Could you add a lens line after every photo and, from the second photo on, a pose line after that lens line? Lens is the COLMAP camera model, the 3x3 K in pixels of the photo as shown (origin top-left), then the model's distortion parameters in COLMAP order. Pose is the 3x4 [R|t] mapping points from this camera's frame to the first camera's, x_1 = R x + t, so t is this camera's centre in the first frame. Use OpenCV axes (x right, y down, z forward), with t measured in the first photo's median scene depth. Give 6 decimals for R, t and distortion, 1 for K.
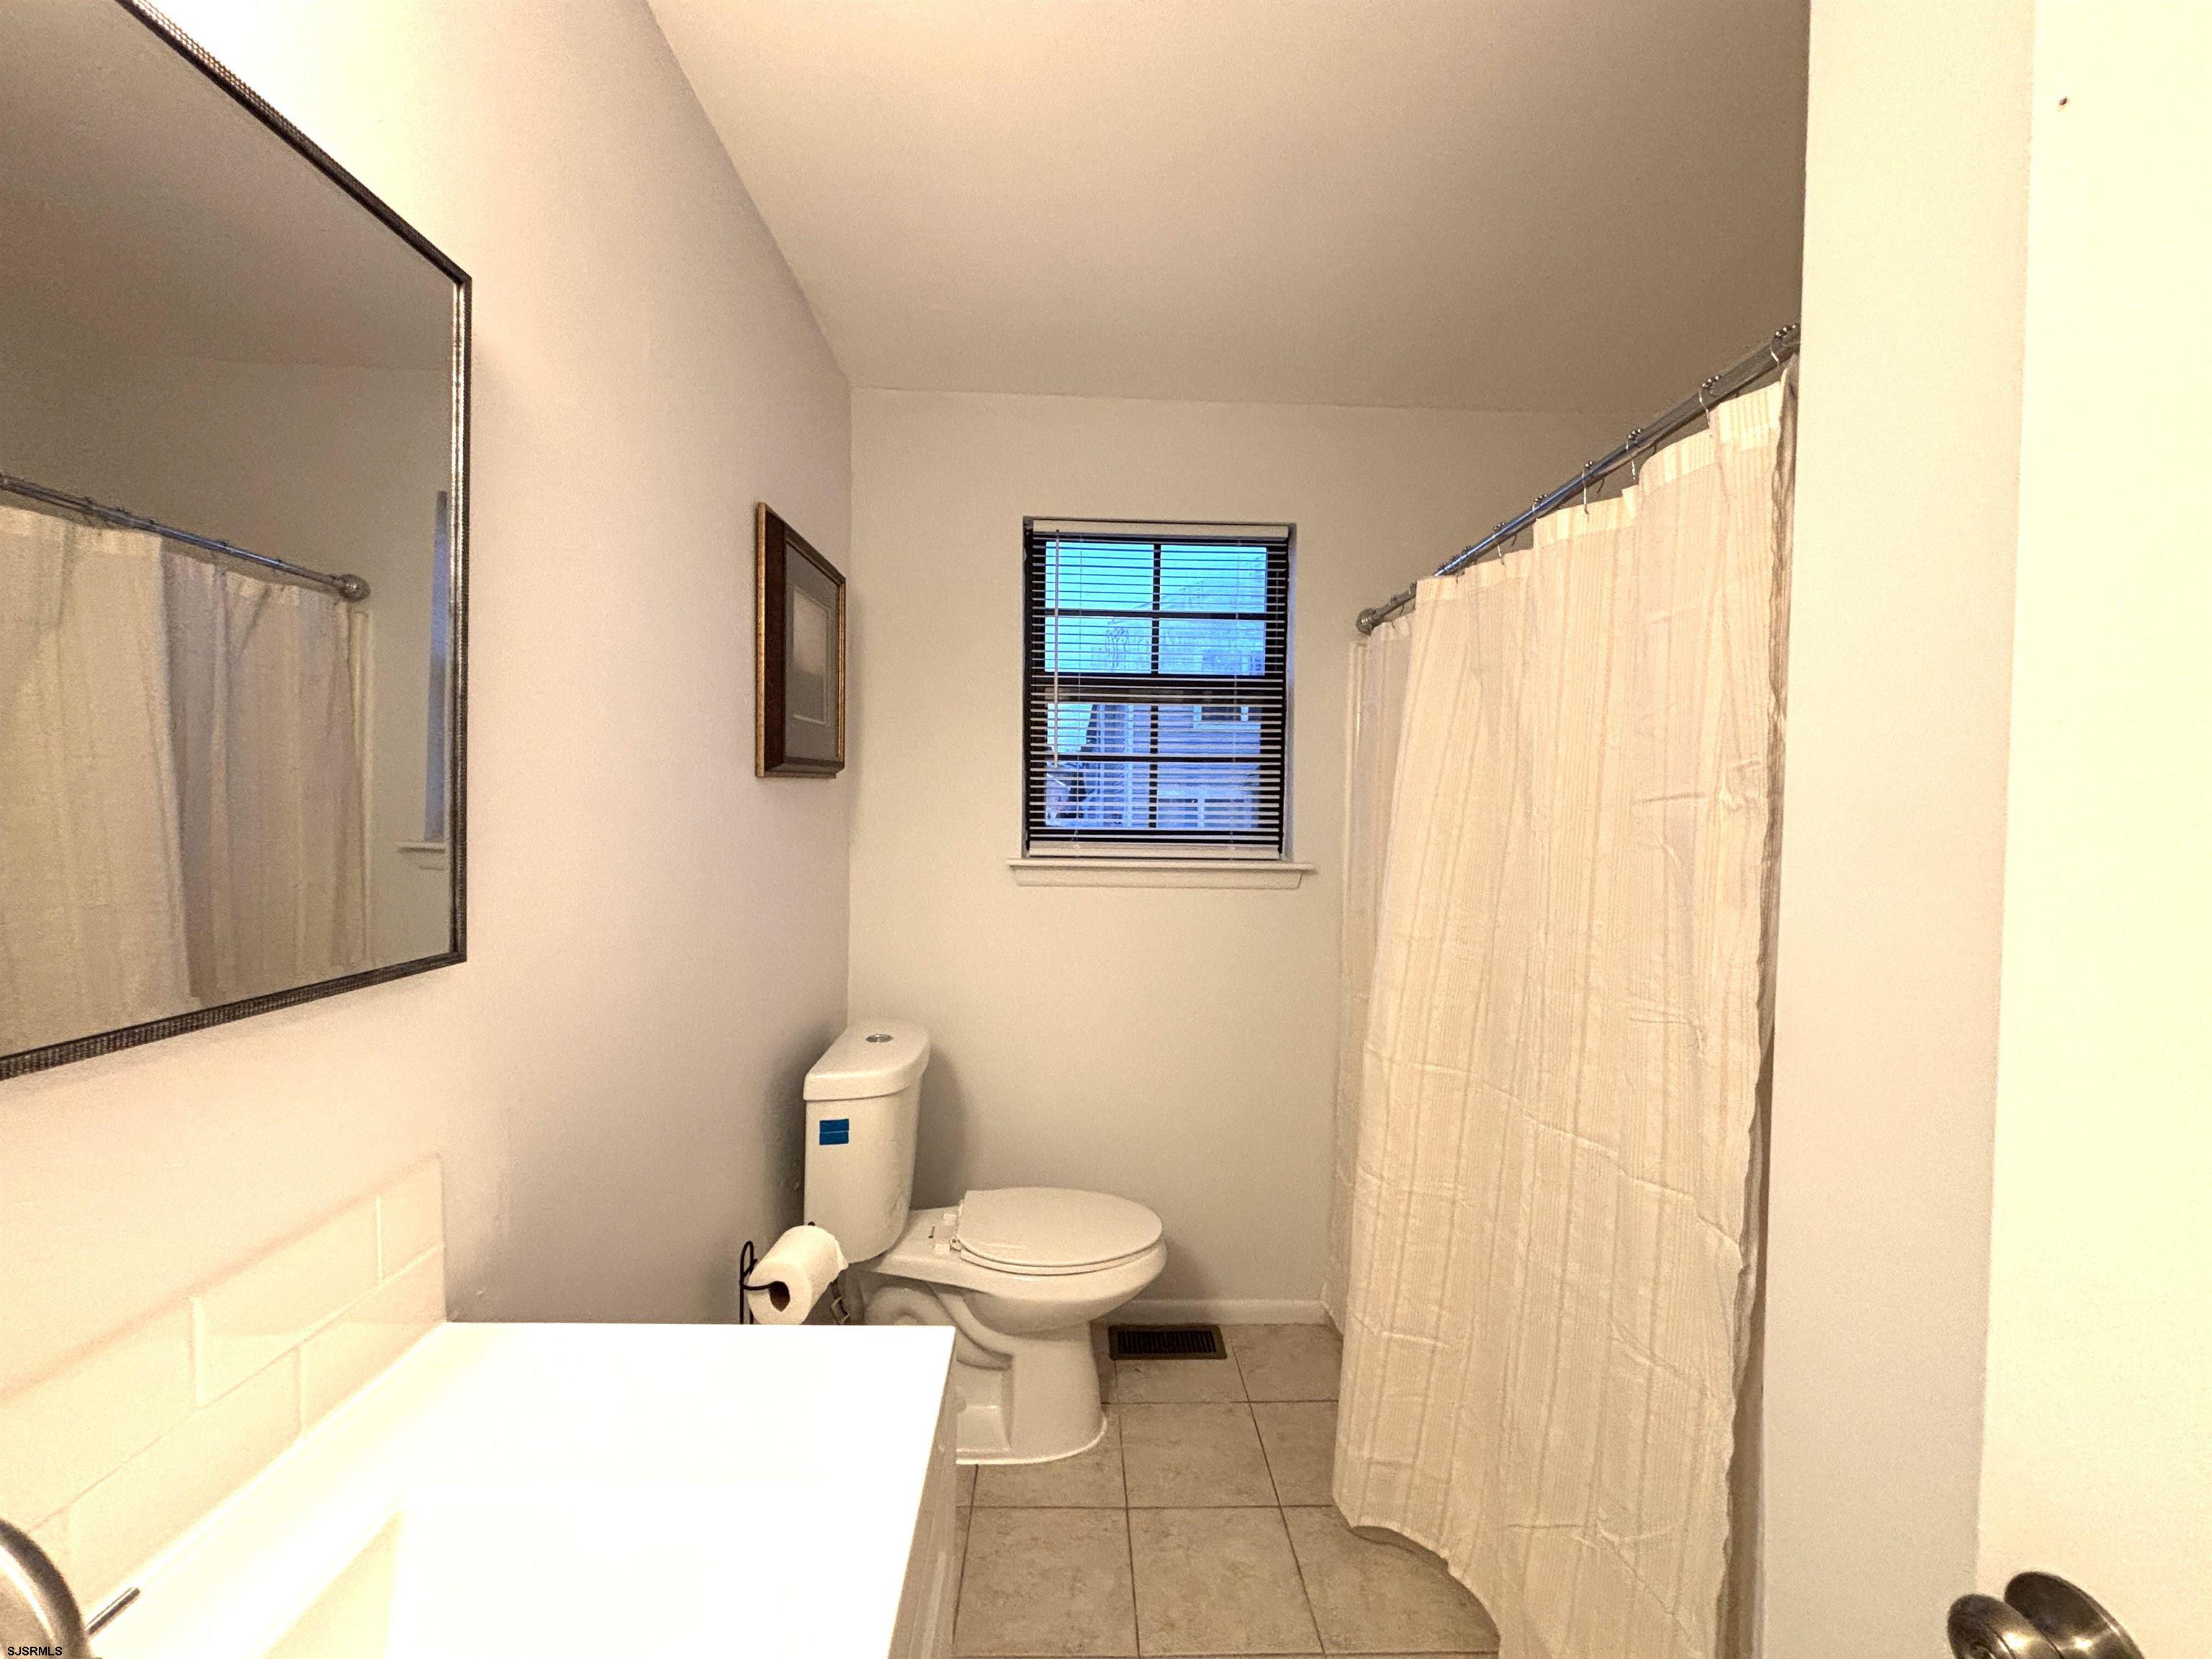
lens RADIAL K [[878.1, 0, 1093.7], [0, 878.1, 831.2], [0, 0, 1]] dist [0.002553, -0.001908]
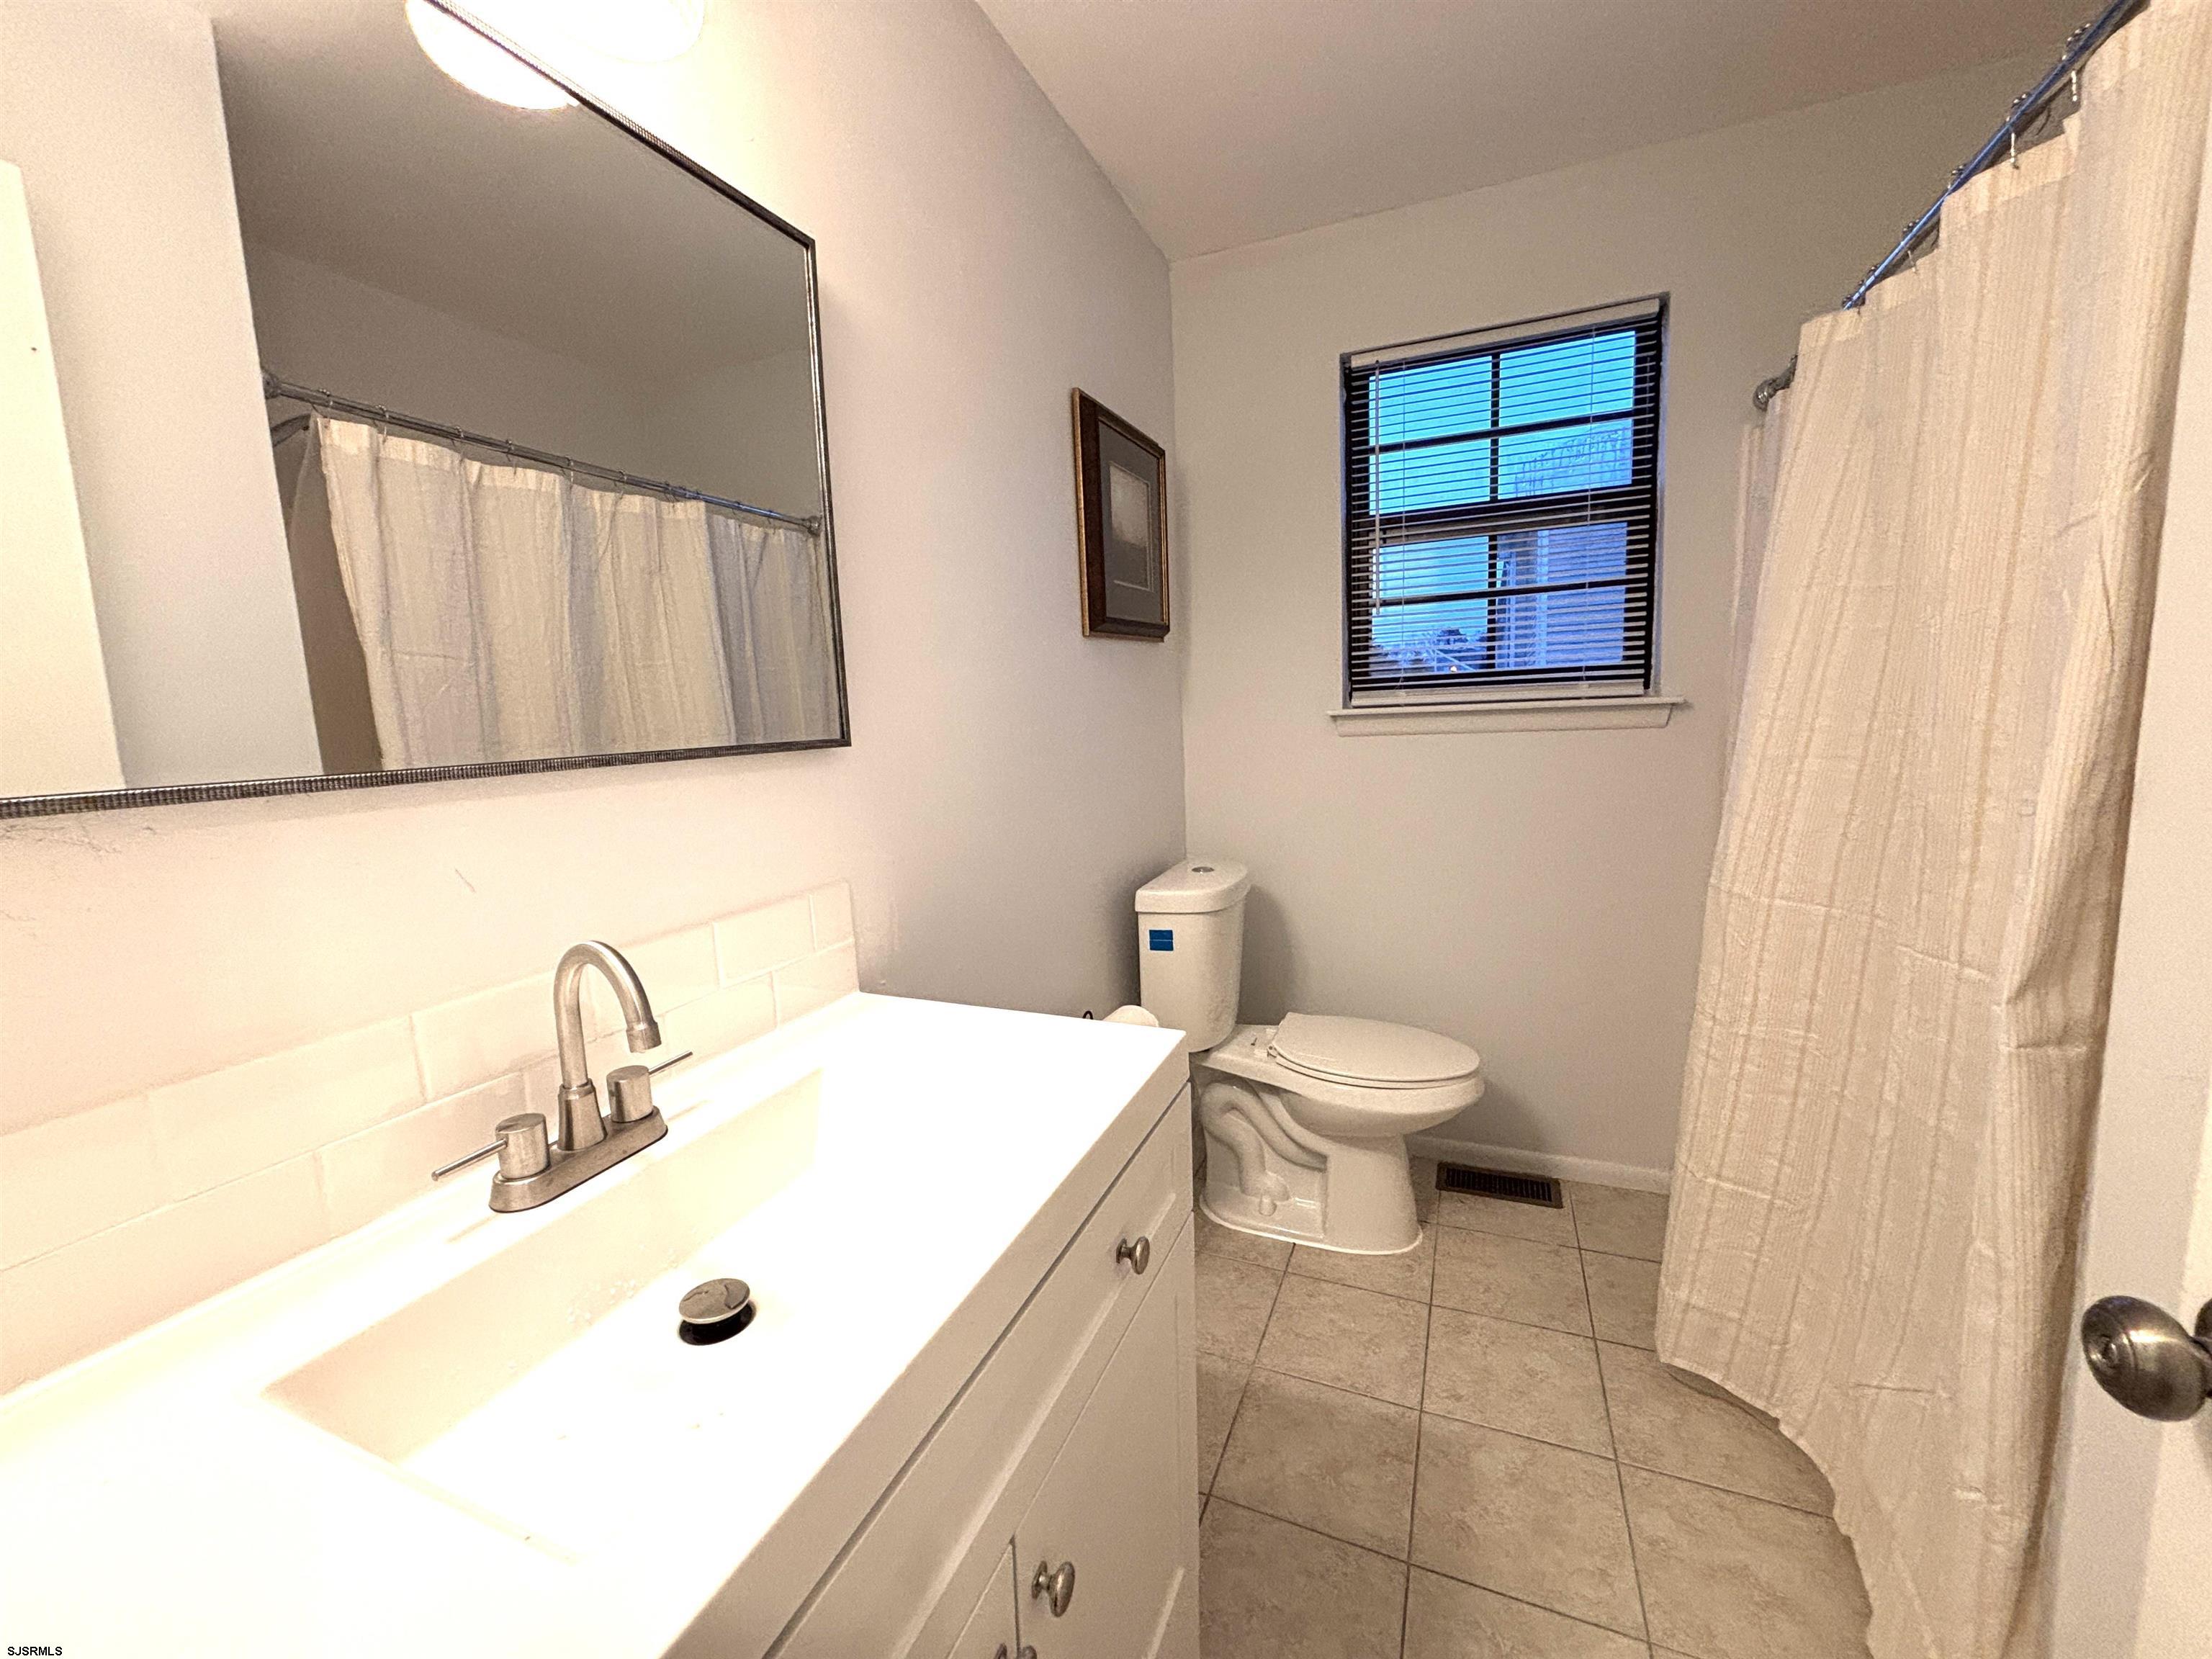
lens RADIAL K [[878.1, 0, 1101.3], [0, 878.1, 832.5], [0, 0, 1]] dist [0.002553, -0.001908]
pose [[0.904279, 0.006514, -0.426893, 0.125258], [0.042332, 0.993589, 0.104832, 0.070516], [0.424839, -0.112869, 0.898205, -0.062887]]
